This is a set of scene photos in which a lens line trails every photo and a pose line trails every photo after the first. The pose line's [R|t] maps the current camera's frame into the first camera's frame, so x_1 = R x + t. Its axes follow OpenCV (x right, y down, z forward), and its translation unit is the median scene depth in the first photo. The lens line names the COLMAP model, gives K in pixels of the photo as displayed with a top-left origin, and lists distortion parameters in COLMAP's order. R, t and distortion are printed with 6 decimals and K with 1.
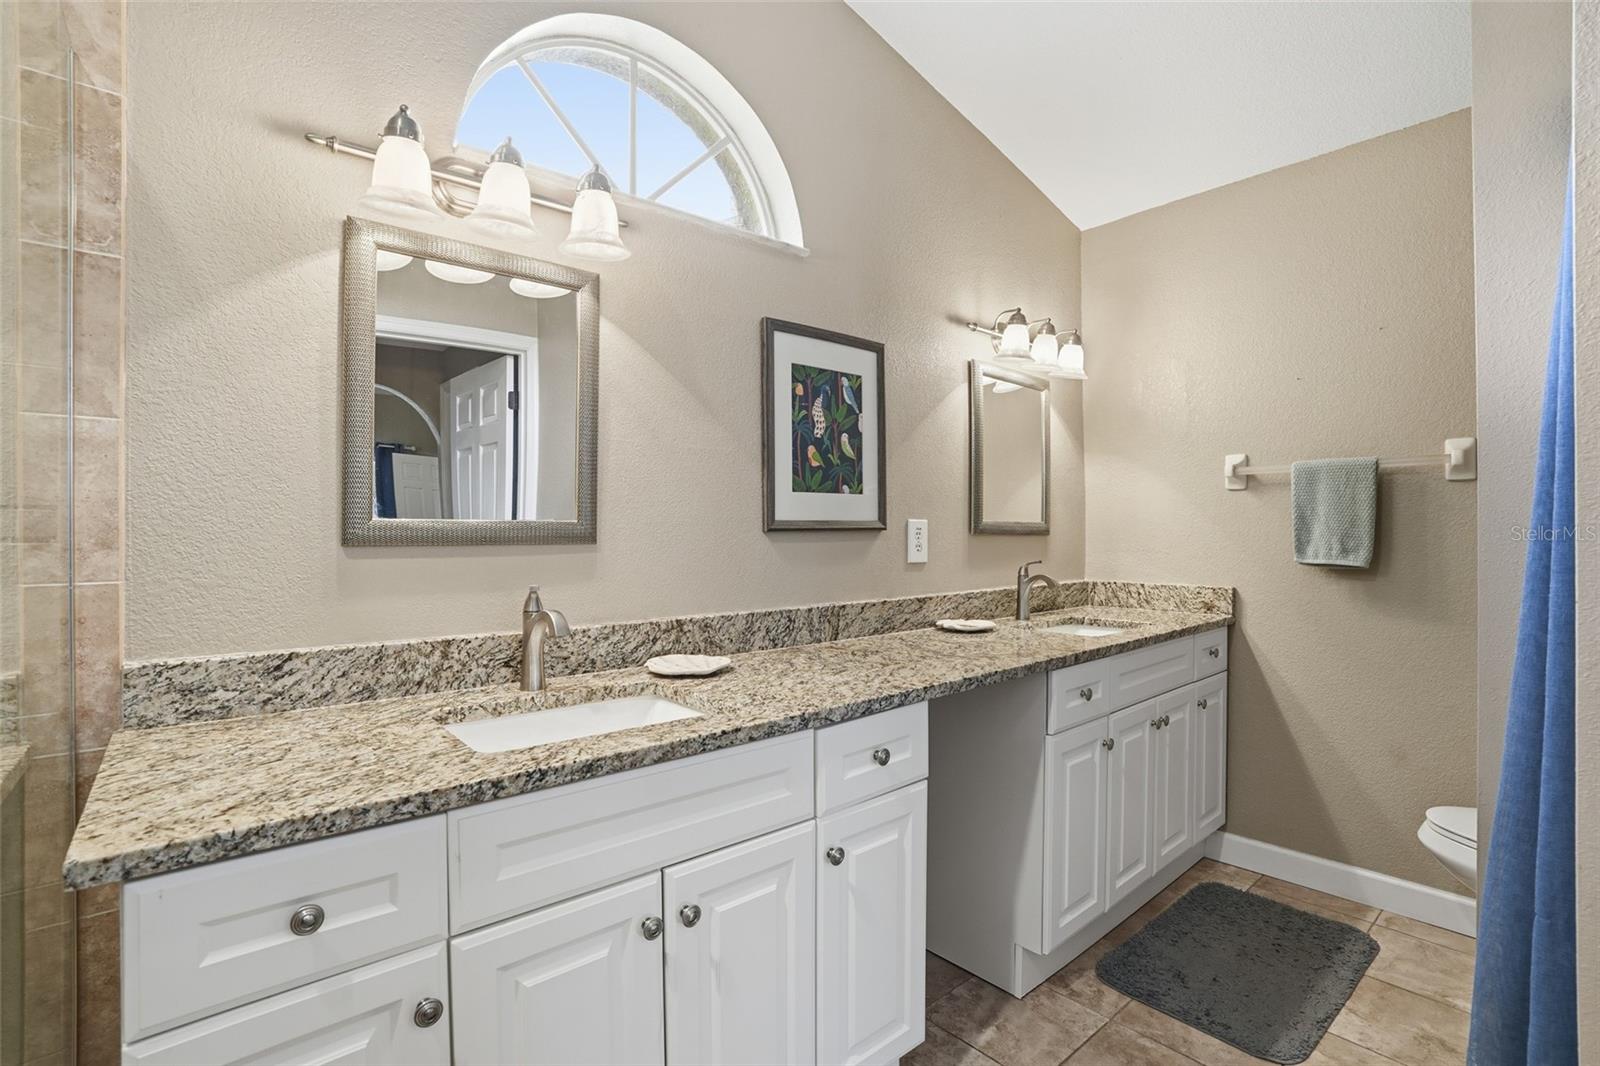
lens RADIAL K [[737.1, 0, 792.6], [0, 737.1, 531.7], [0, 0, 1]] dist [-0.025182, 0.003632]
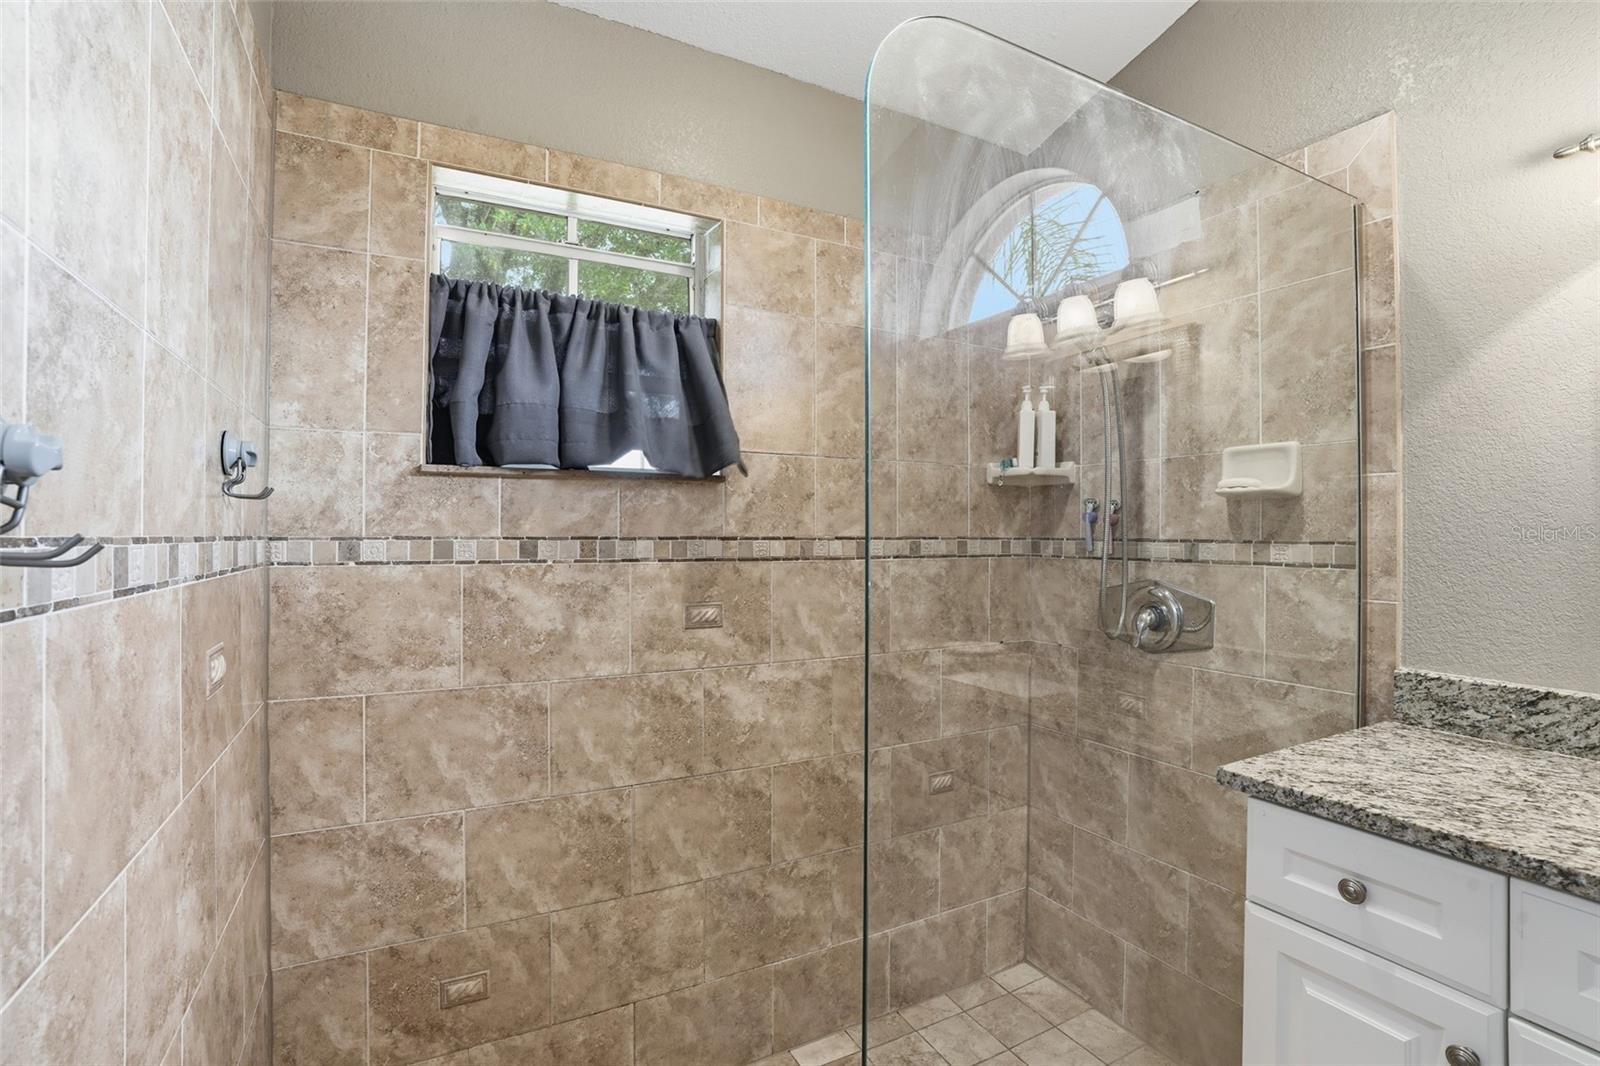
lens RADIAL K [[737.1, 0, 793.3], [0, 737.1, 531.2], [0, 0, 1]] dist [-0.025182, 0.003632]
pose [[-0.206072, -0.003716, -0.978530, 0.597706], [-0.004957, 0.999984, -0.002754, -0.052787], [0.978524, 0.004283, -0.206087, 0.270440]]
